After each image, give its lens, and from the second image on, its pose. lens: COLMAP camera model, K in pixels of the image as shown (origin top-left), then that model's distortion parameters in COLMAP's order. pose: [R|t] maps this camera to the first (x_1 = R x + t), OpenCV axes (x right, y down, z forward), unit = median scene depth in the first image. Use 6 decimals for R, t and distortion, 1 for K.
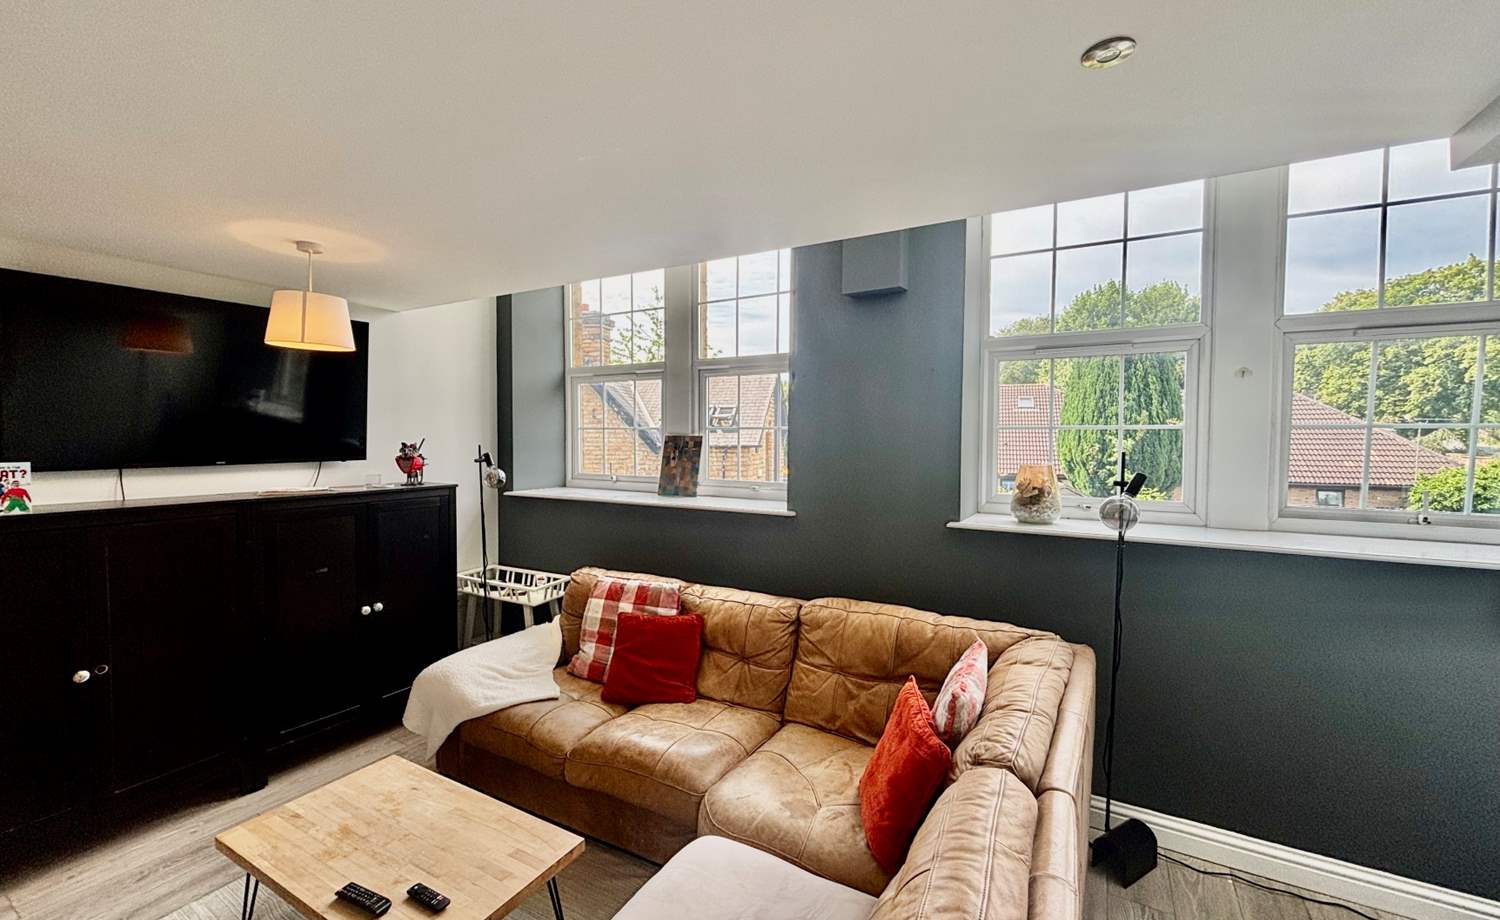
lens RADIAL K [[619.3, 0, 726.5], [0, 619.3, 453.1], [0, 0, 1]] dist [-0.001935, -0.000299]
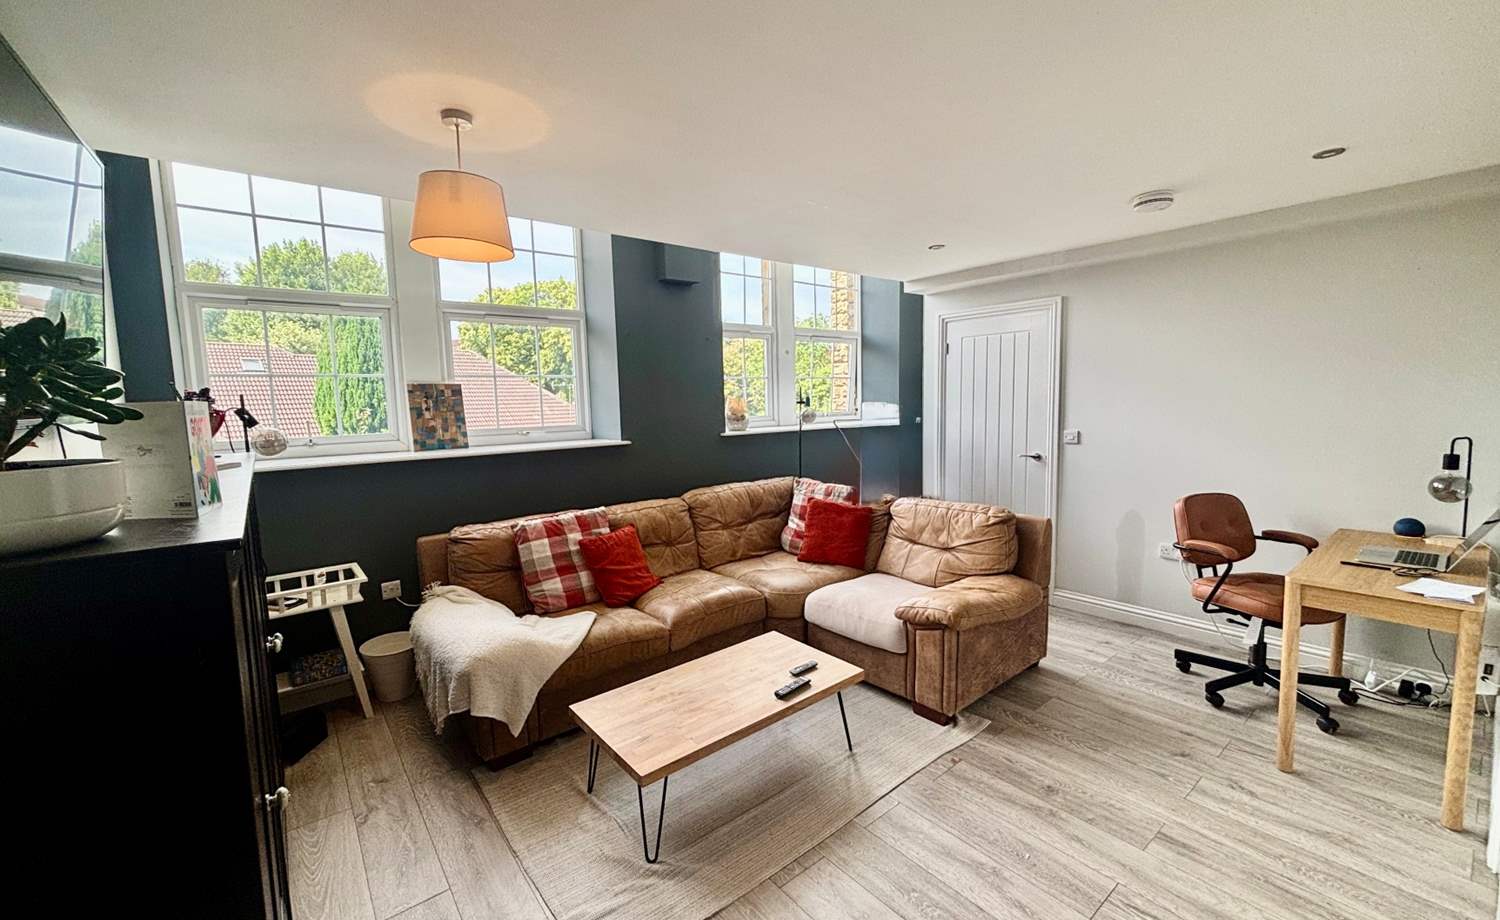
lens RADIAL K [[621.6, 0, 774.5], [0, 621.6, 460.9], [0, 0, 1]] dist [-0.000418, -0.000155]
pose [[0.309805, -0.110355, 0.944374, -0.925387], [0.051312, 0.993735, 0.099290, 0.022394], [-0.949415, 0.017697, 0.313526, 0.278332]]
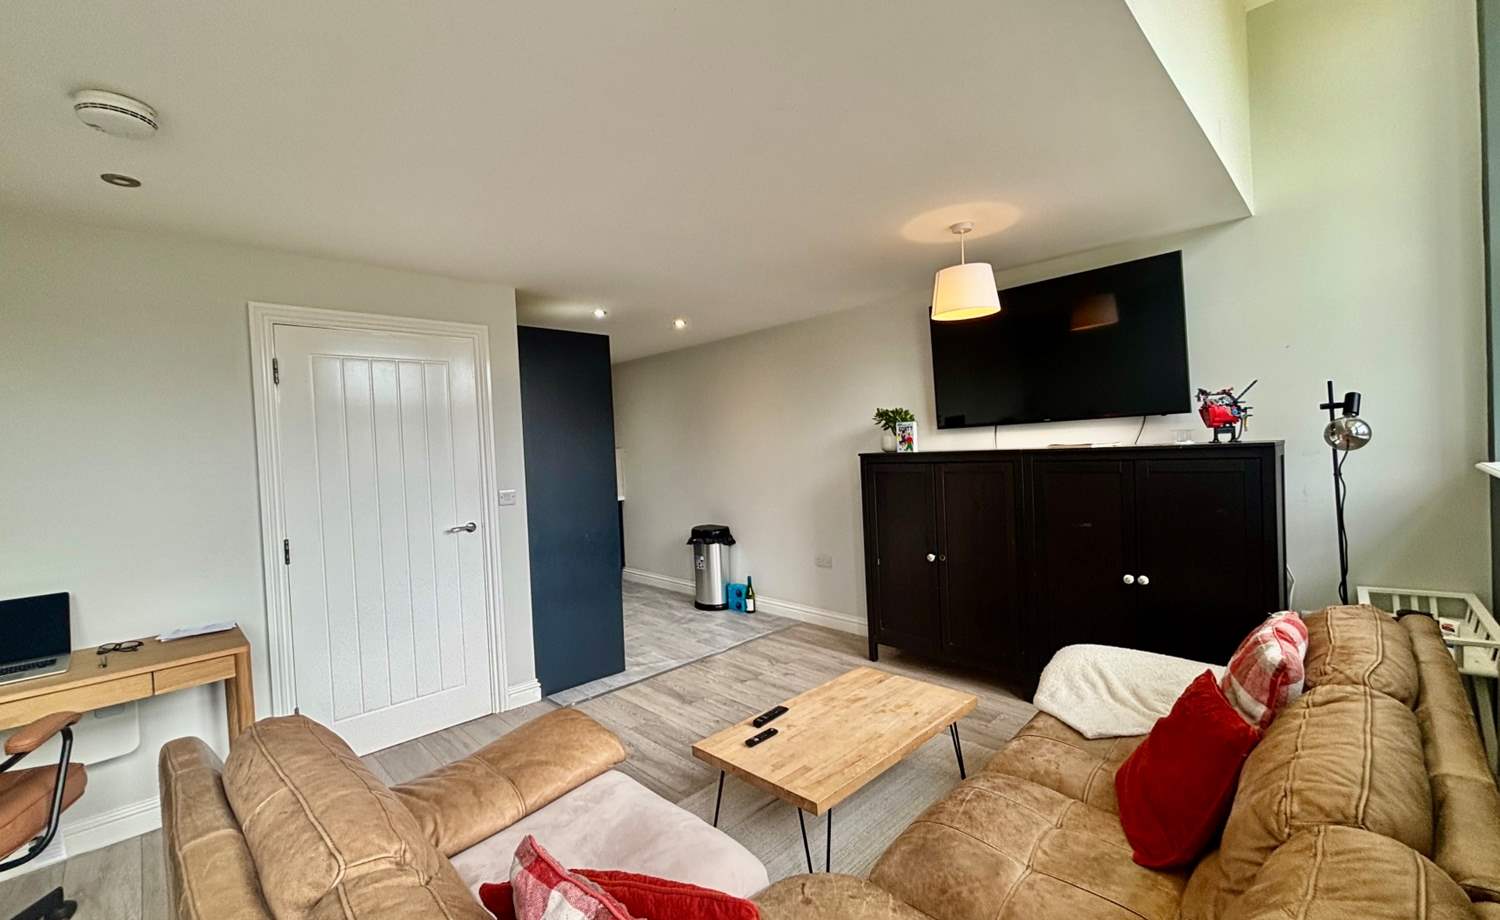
lens RADIAL K [[621.6, 0, 774.5], [0, 621.6, 460.9], [0, 0, 1]] dist [-0.000418, -0.000155]
pose [[-0.228756, 0.025214, -0.973157, 0.376708], [0.013931, 0.999647, 0.022625, 0.048969], [0.973384, -0.008381, -0.229026, 0.641751]]
